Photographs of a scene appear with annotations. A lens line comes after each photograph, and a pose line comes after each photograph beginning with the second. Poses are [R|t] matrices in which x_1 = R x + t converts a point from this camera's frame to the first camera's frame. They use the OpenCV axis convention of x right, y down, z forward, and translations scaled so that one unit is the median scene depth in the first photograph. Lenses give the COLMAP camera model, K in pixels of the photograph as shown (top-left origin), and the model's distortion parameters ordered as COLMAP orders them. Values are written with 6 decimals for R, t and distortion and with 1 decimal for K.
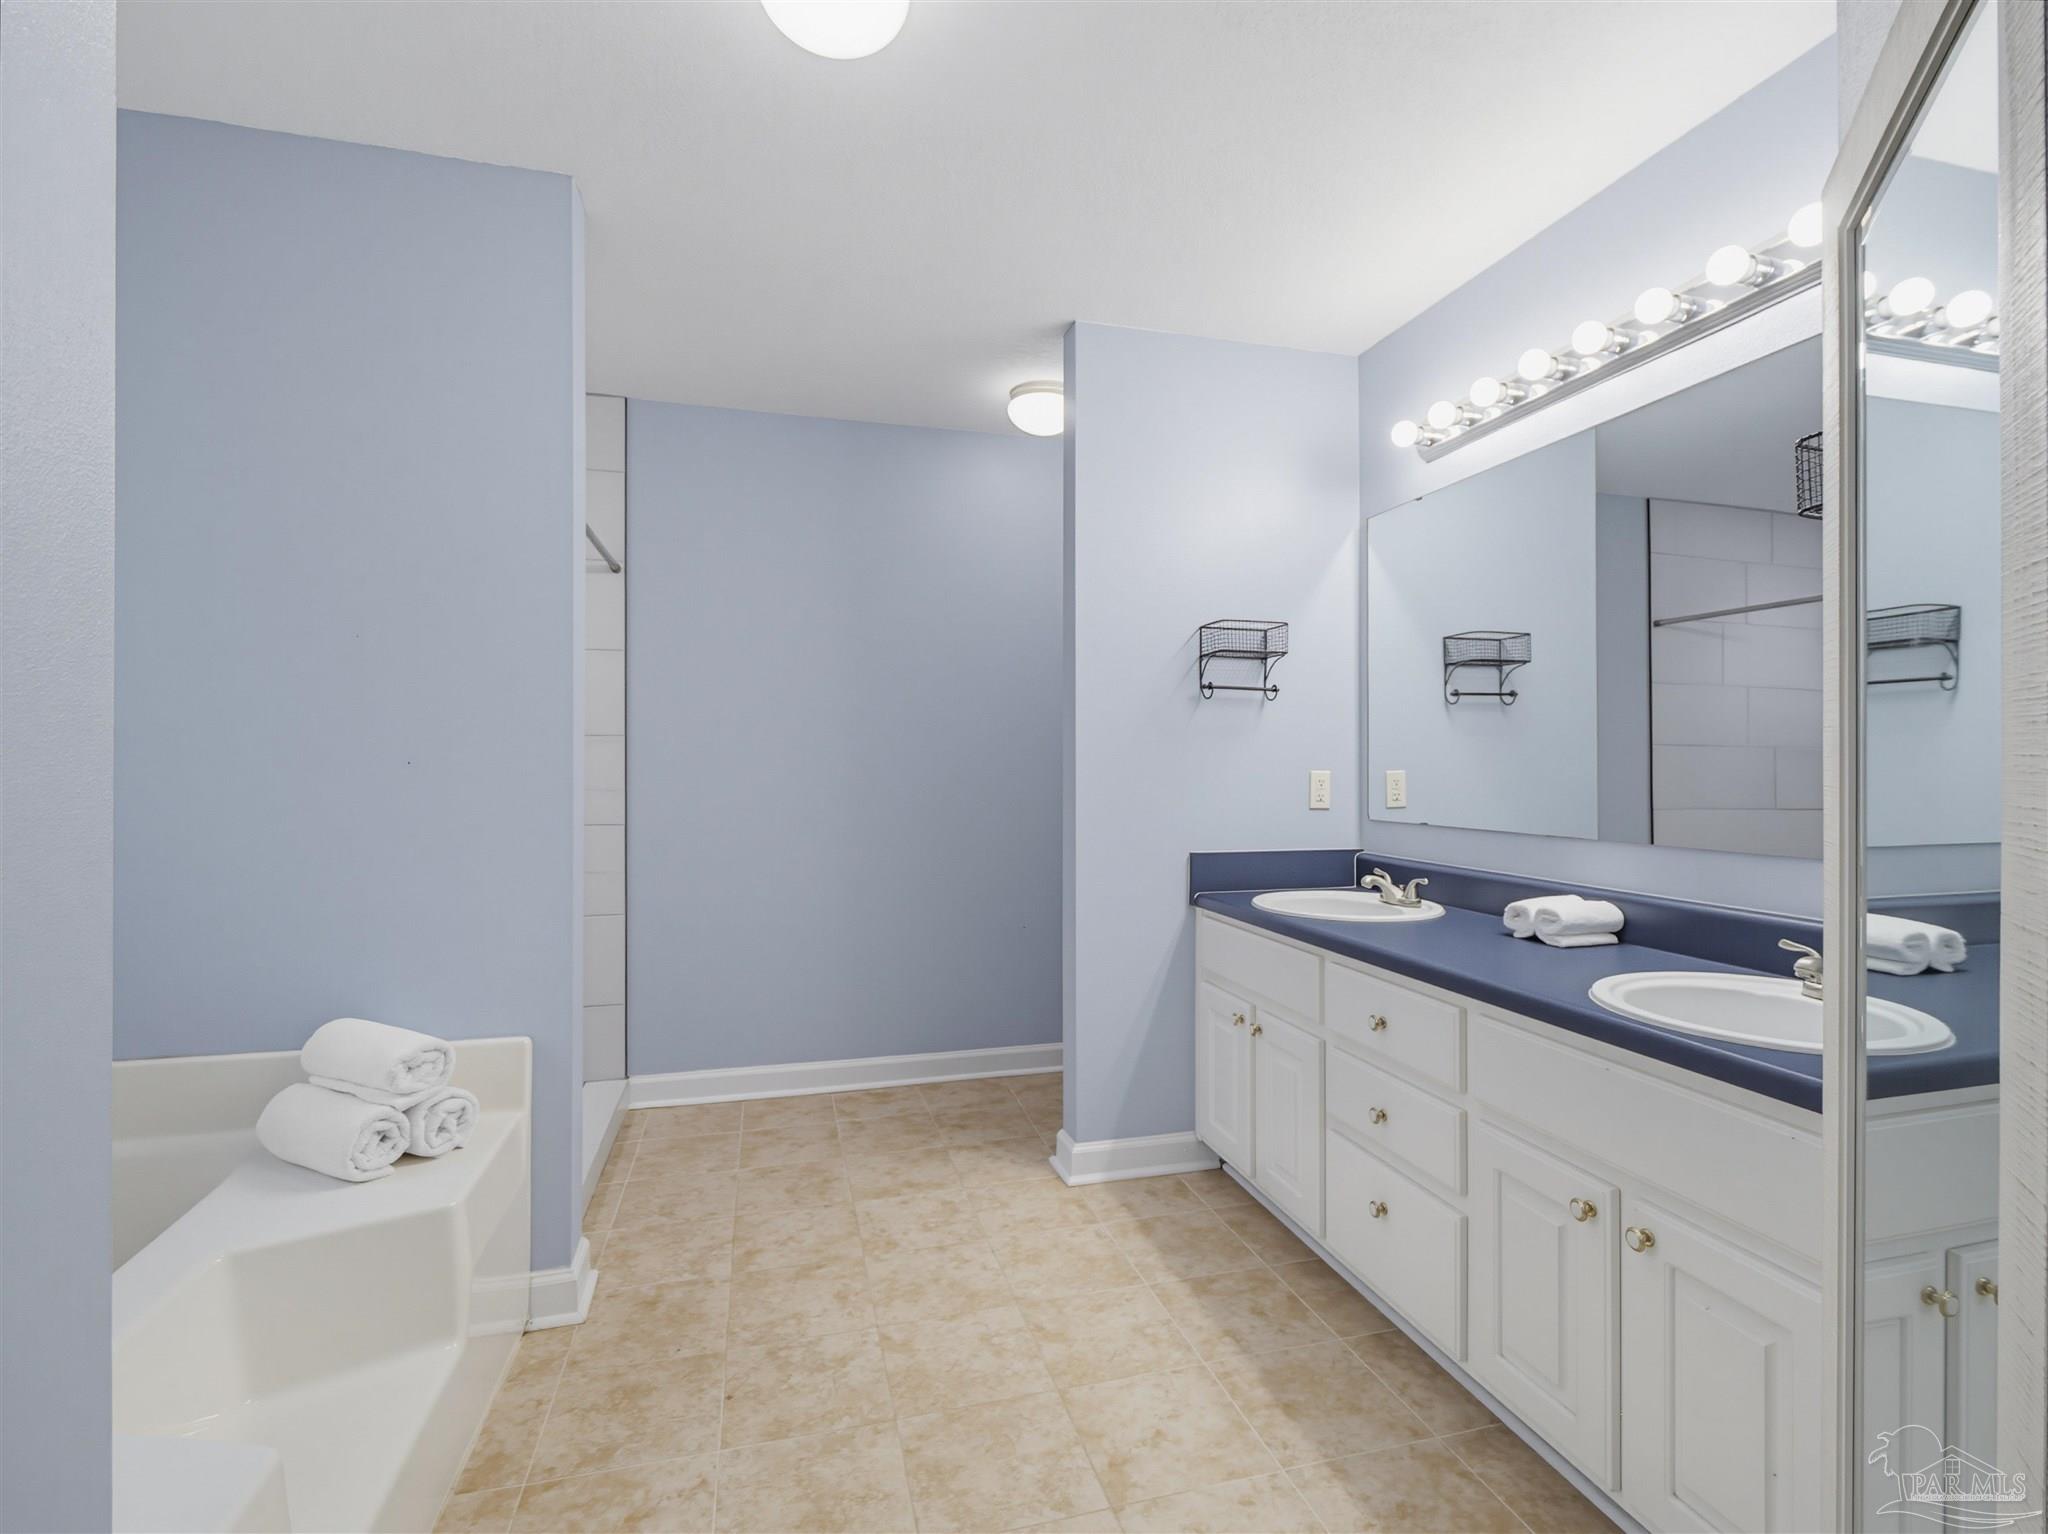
lens RADIAL K [[969.4, 0, 1030.7], [0, 969.4, 766.2], [0, 0, 1]] dist [-0.003861, -0.000654]
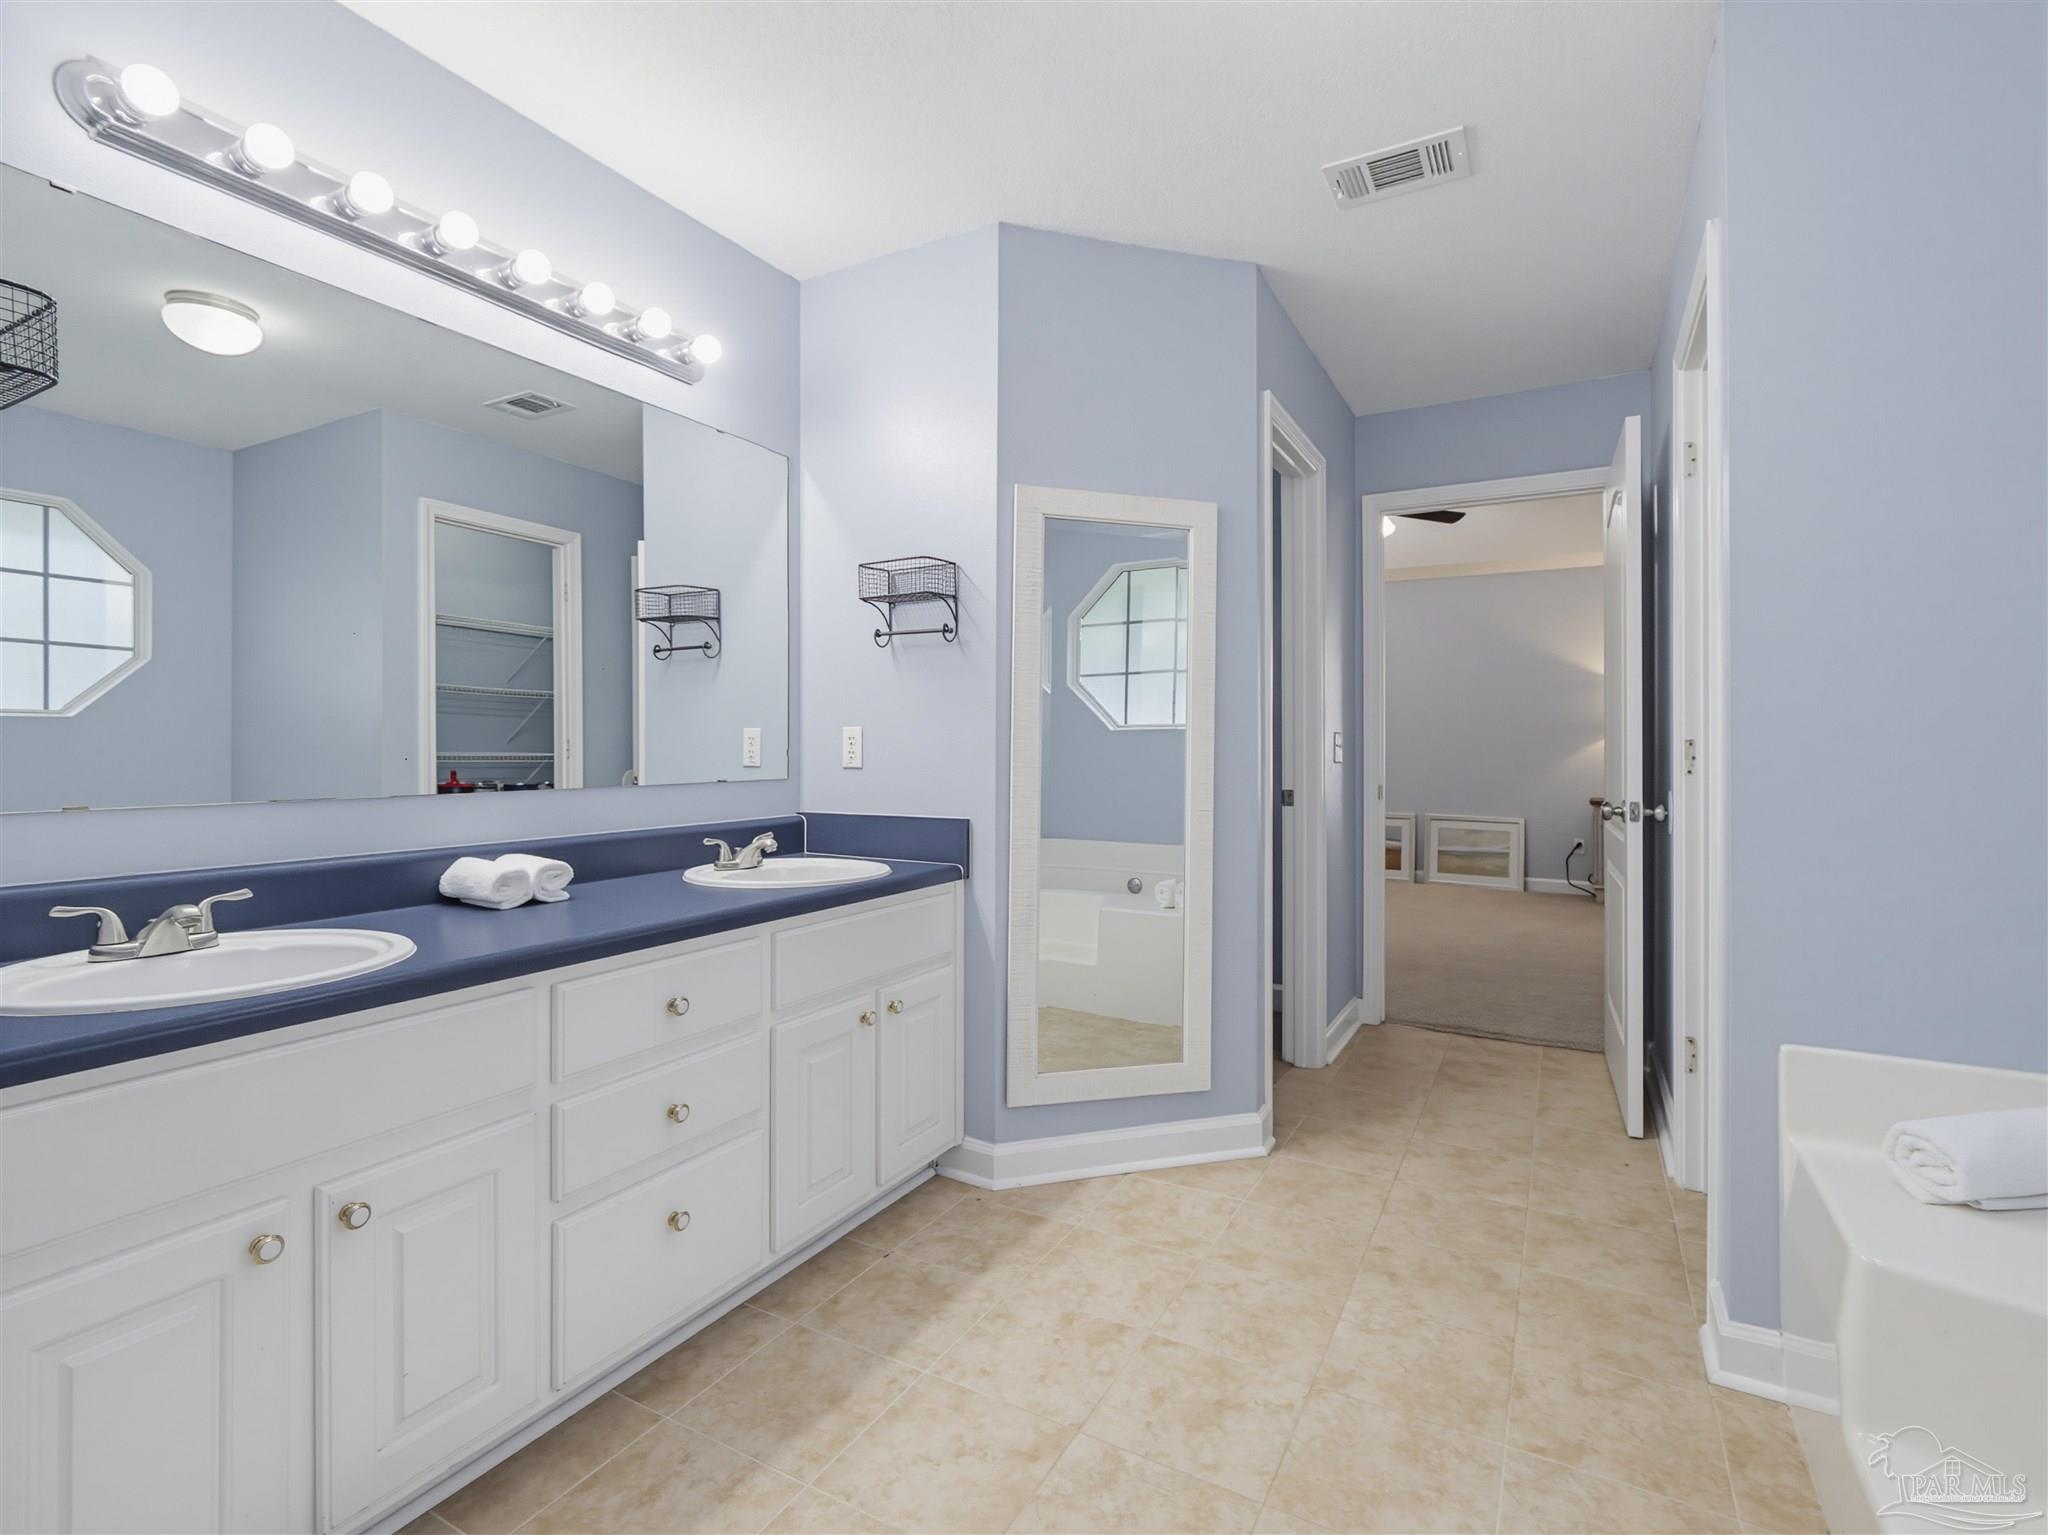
lens RADIAL K [[969.4, 0, 1030.9], [0, 969.4, 752.9], [0, 0, 1]] dist [-0.003861, -0.000654]
pose [[-0.716164, -0.002751, 0.697926, -0.513943], [0.001112, 0.999986, 0.005082, 0.039448], [-0.697931, 0.004415, -0.716152, 1.531880]]
